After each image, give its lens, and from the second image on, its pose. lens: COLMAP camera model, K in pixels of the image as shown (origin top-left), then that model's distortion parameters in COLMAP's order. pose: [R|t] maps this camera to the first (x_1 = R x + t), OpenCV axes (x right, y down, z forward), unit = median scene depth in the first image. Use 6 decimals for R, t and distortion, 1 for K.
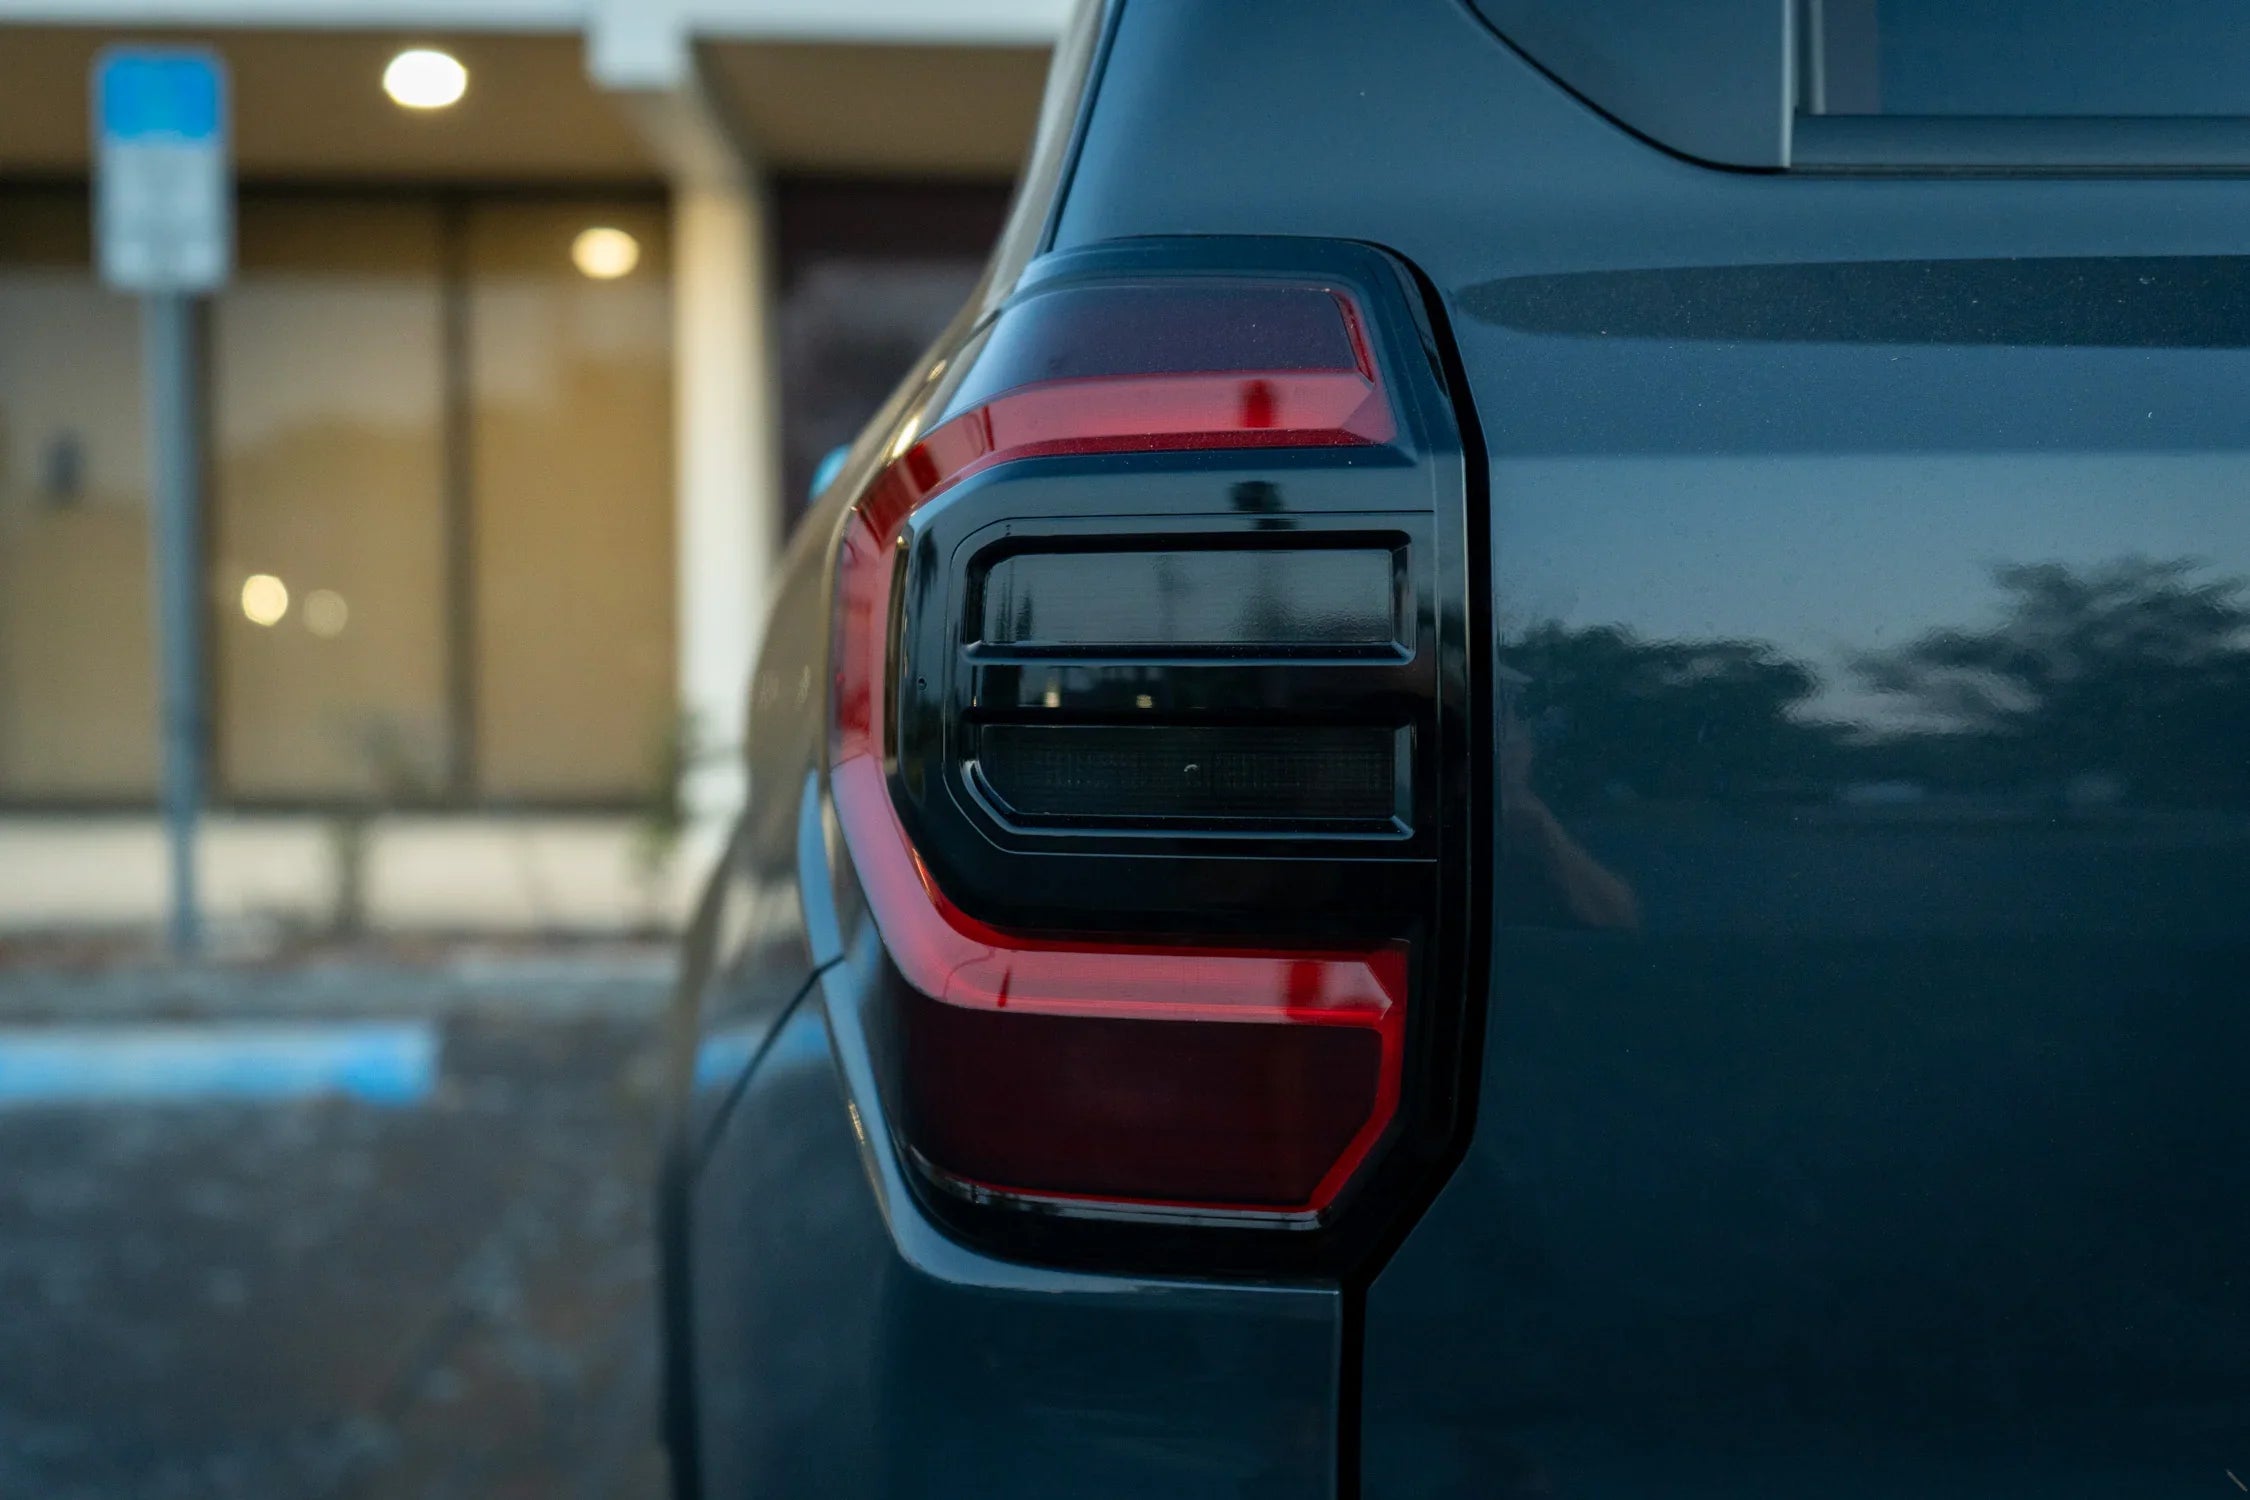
lens RADIAL K [[2117.6, 0, 1125.7], [0, 2117.6, 749.2], [0, 0, 1]] dist [0.023707, 0.000000]
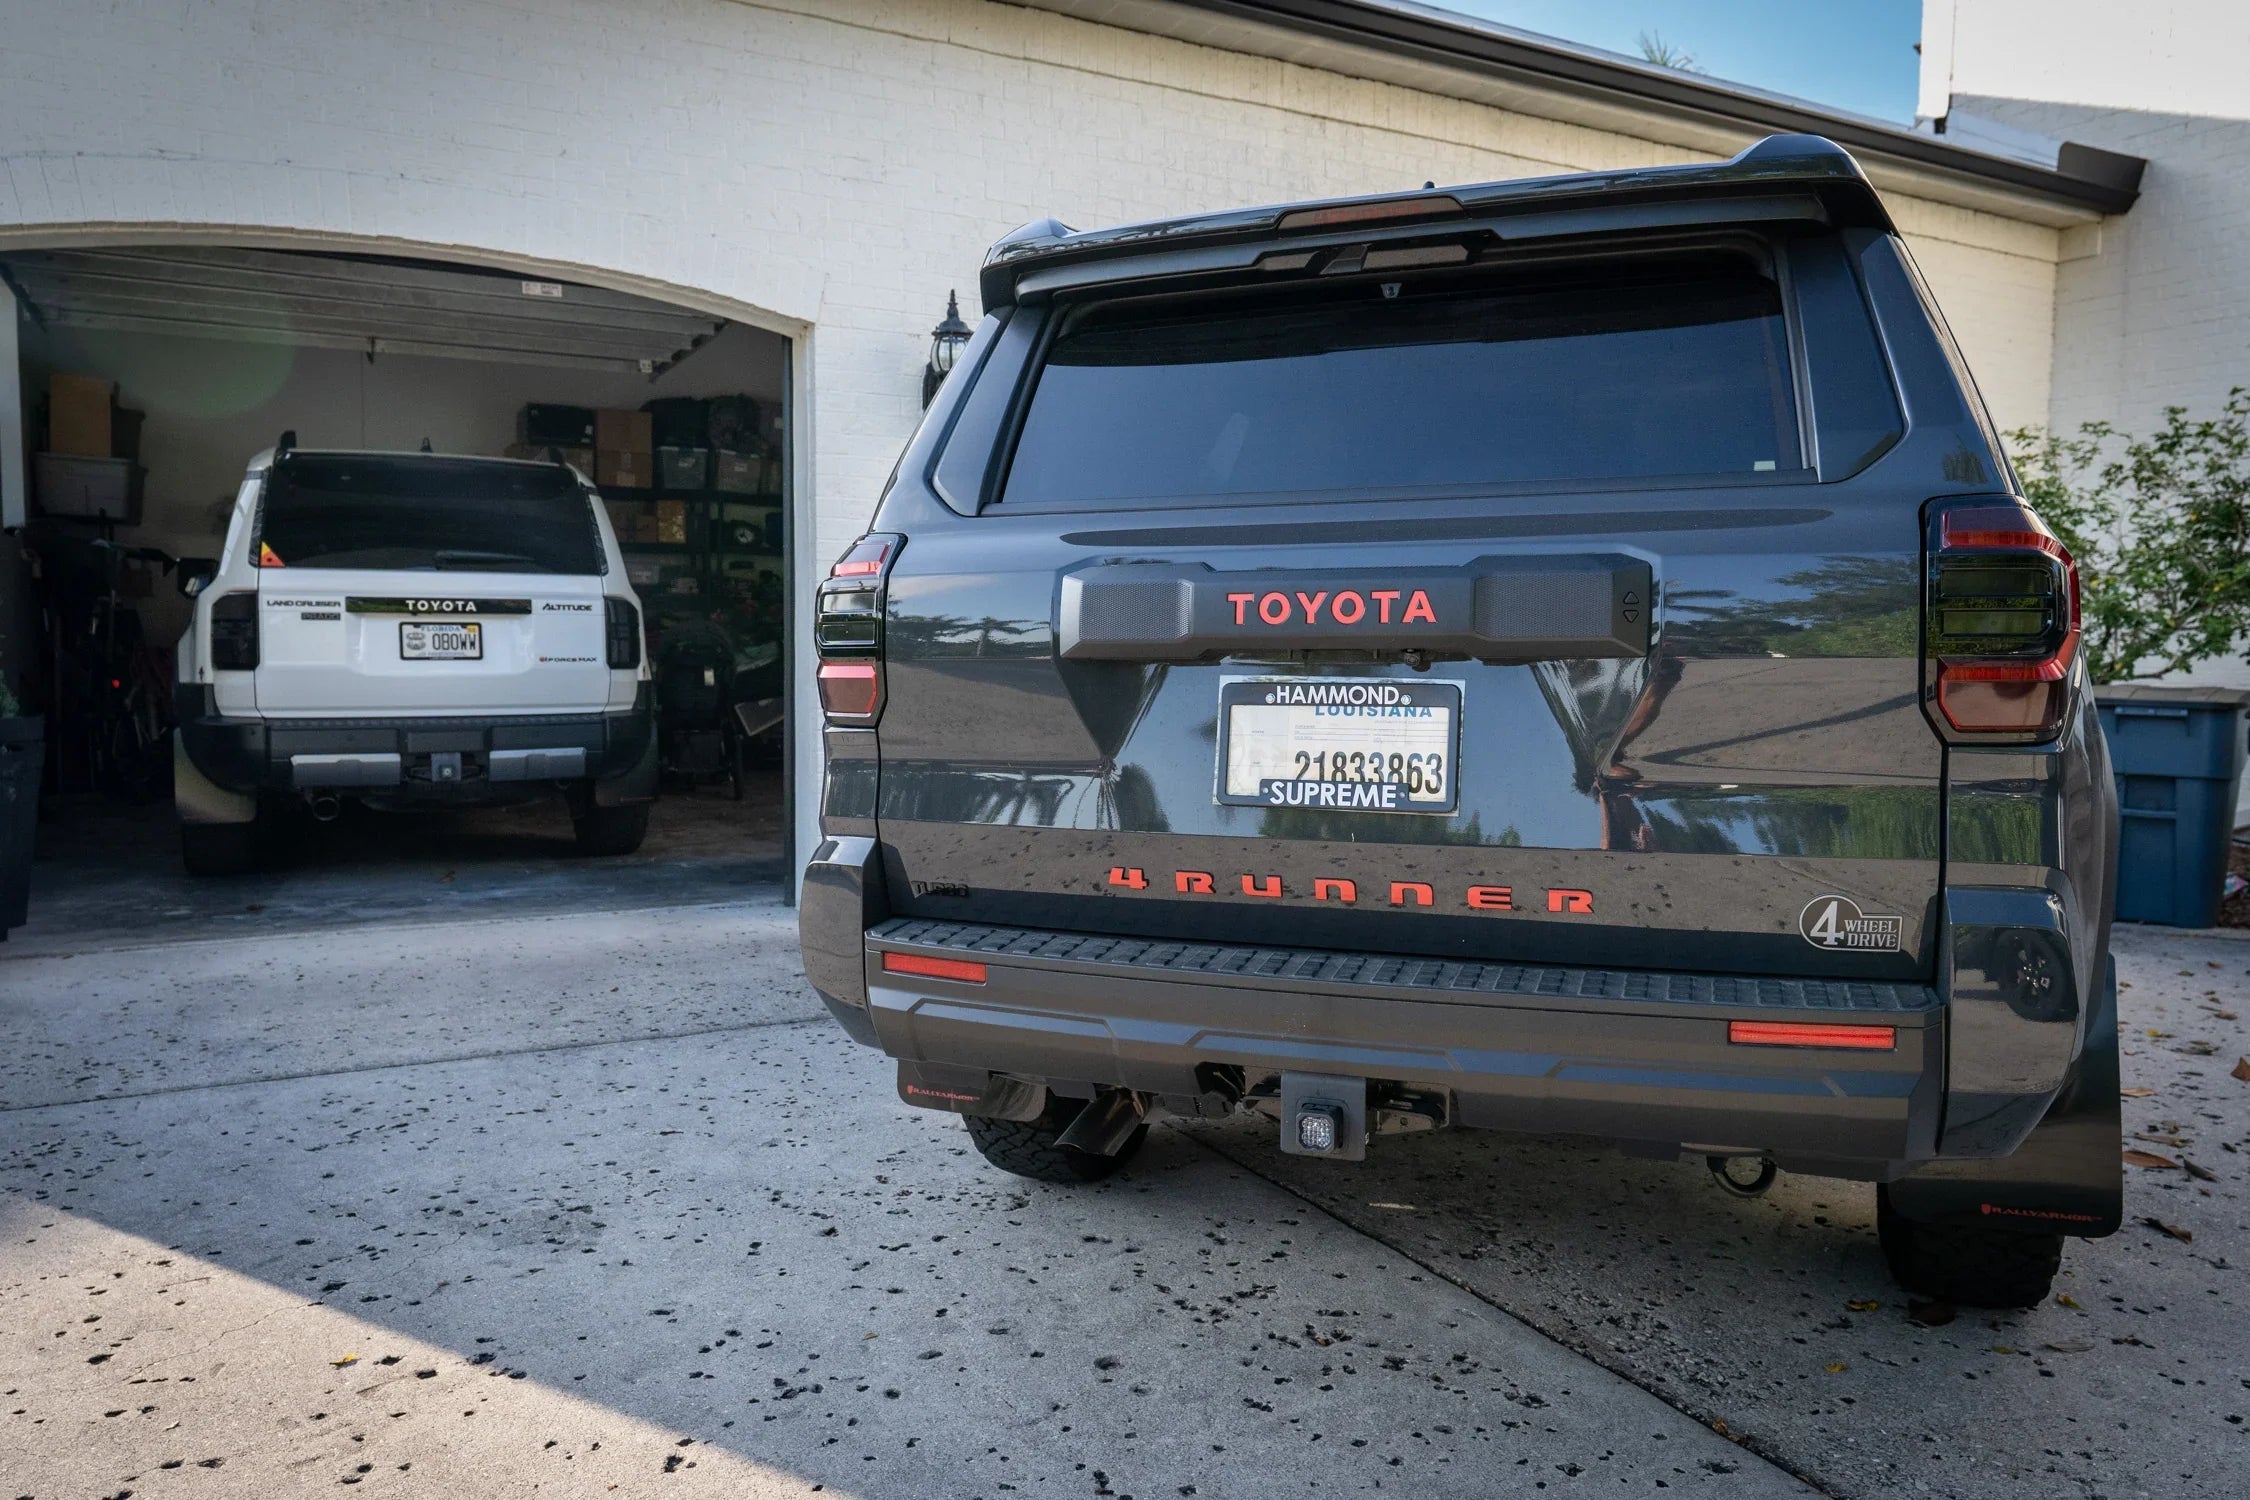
lens RADIAL K [[1526.9, 0, 1143.4], [0, 1526.9, 748.0], [0, 0, 1]] dist [-0.000957, 0.004024]
pose [[0.916399, 0.024244, -0.399531, 1.340927], [-0.028372, 0.999588, -0.004420, 0.175662], [0.399259, 0.015386, 0.916709, -1.345107]]
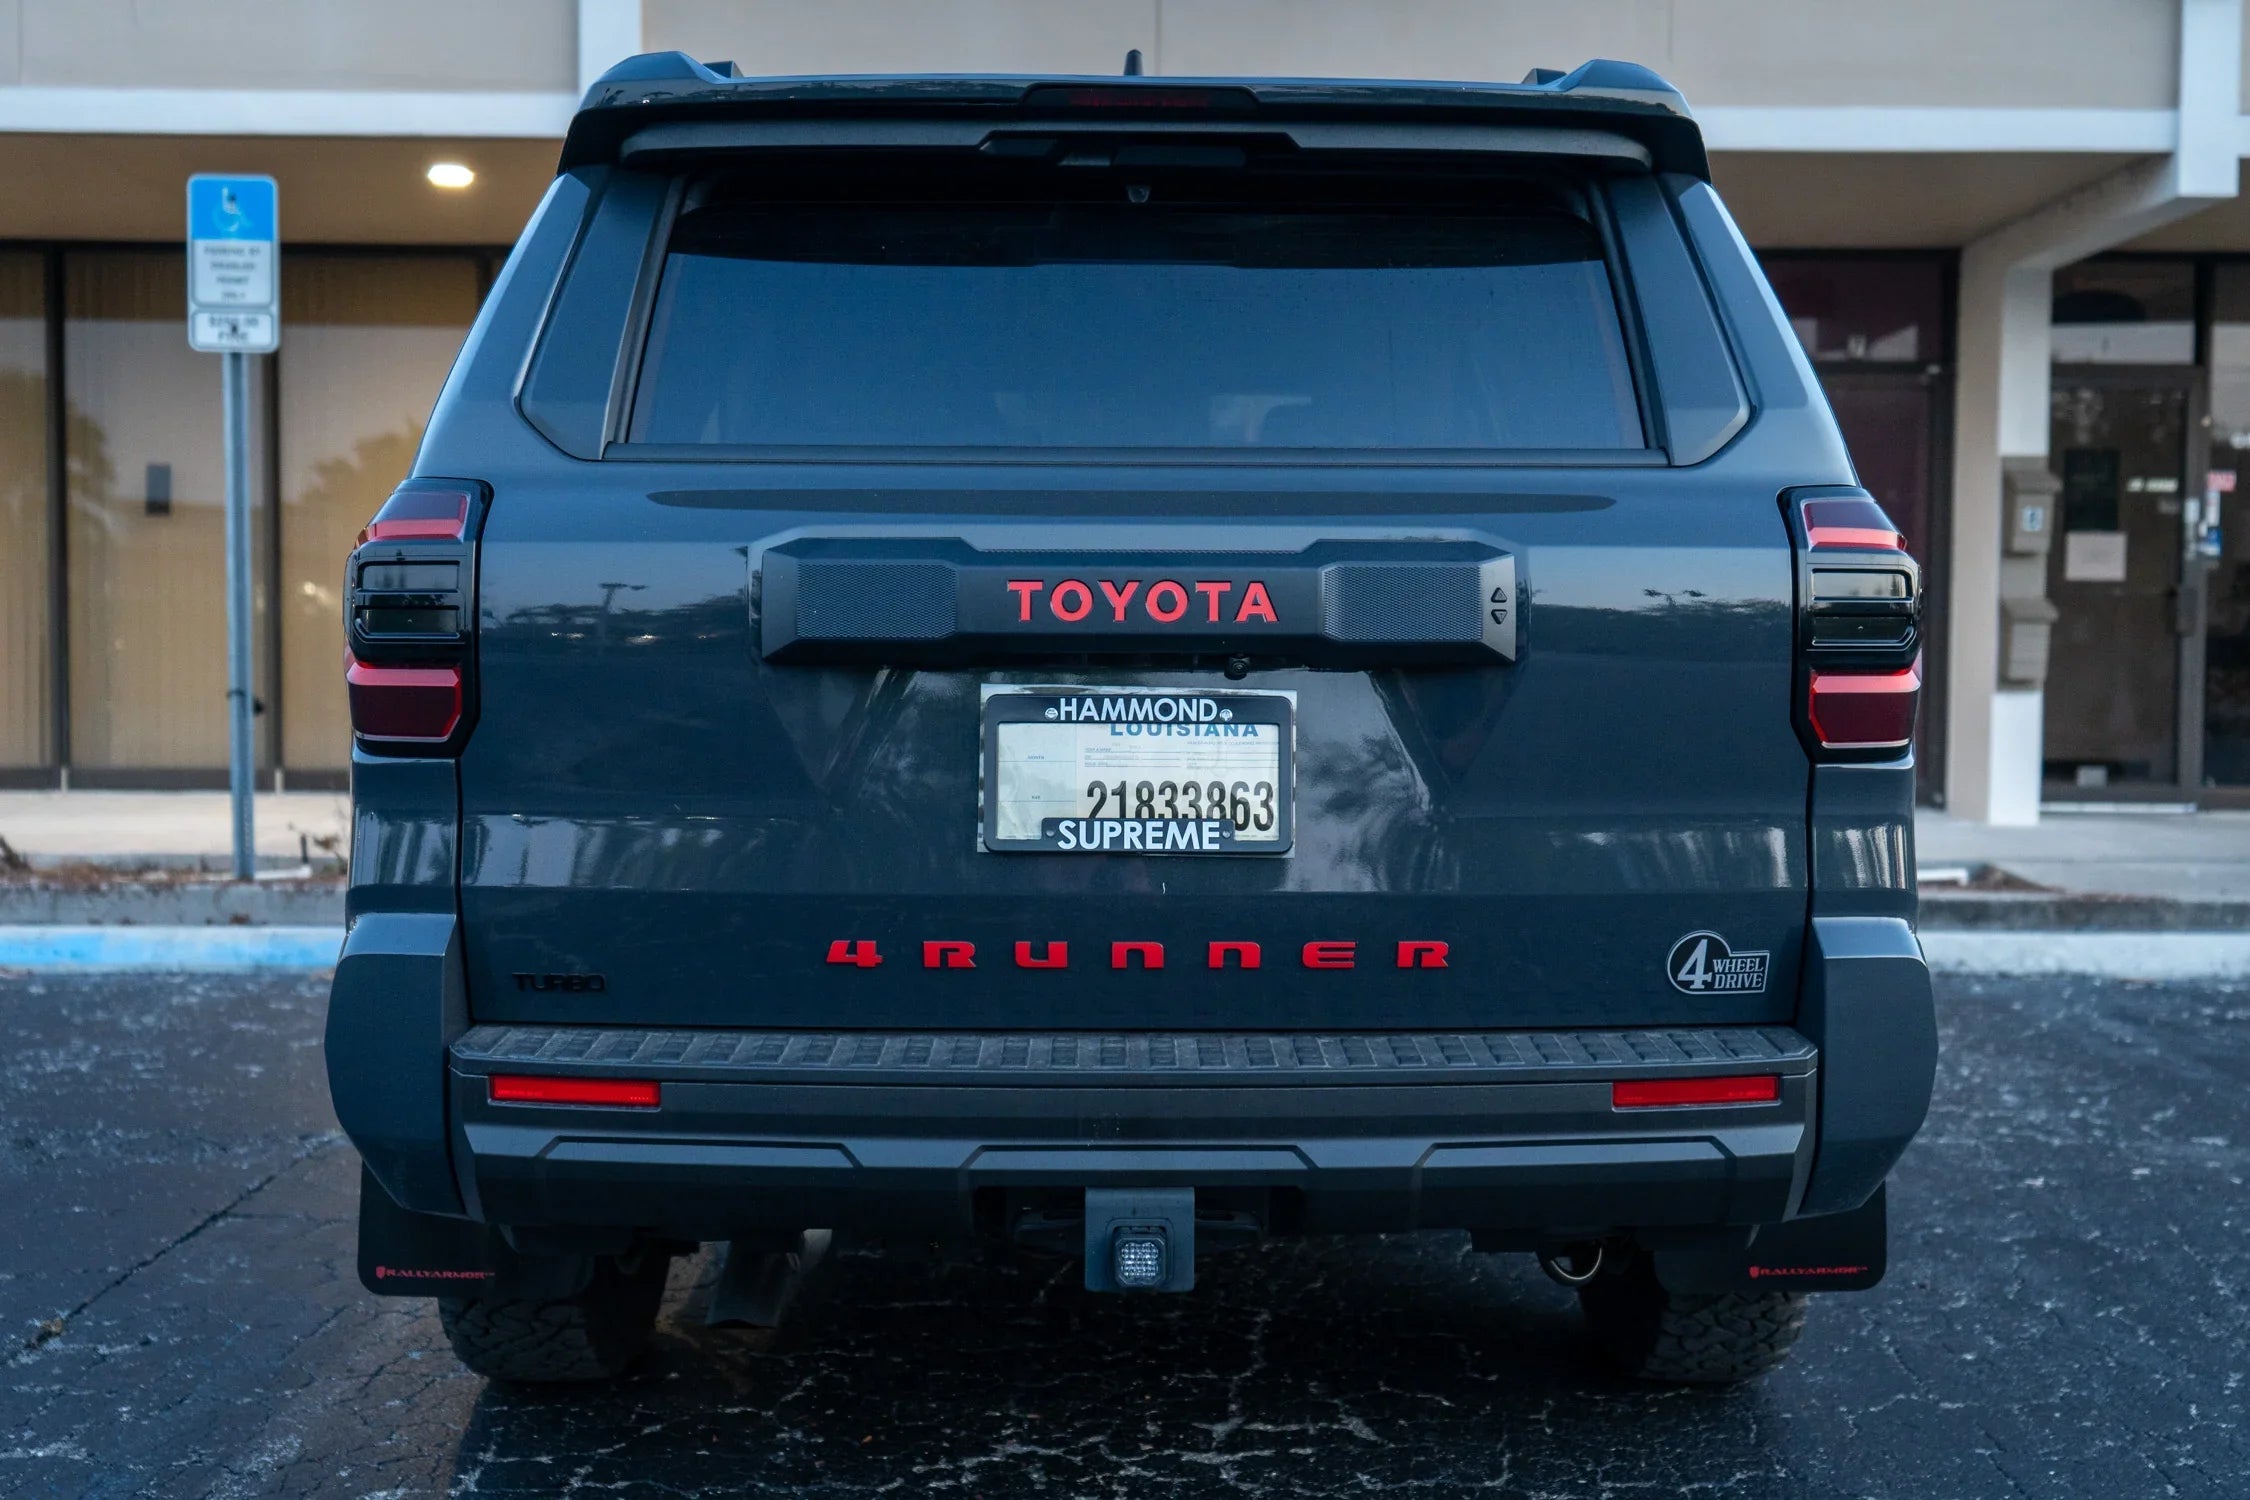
lens RADIAL K [[2117.6, 0, 1133.3], [0, 2117.6, 750.4], [0, 0, 1]] dist [0.023707, 0.000000]
pose [[0.999357, 0.009234, -0.034660, 0.847055], [-0.009452, 0.999937, -0.006124, 0.146190], [0.034601, 0.006448, 0.999380, -1.615103]]
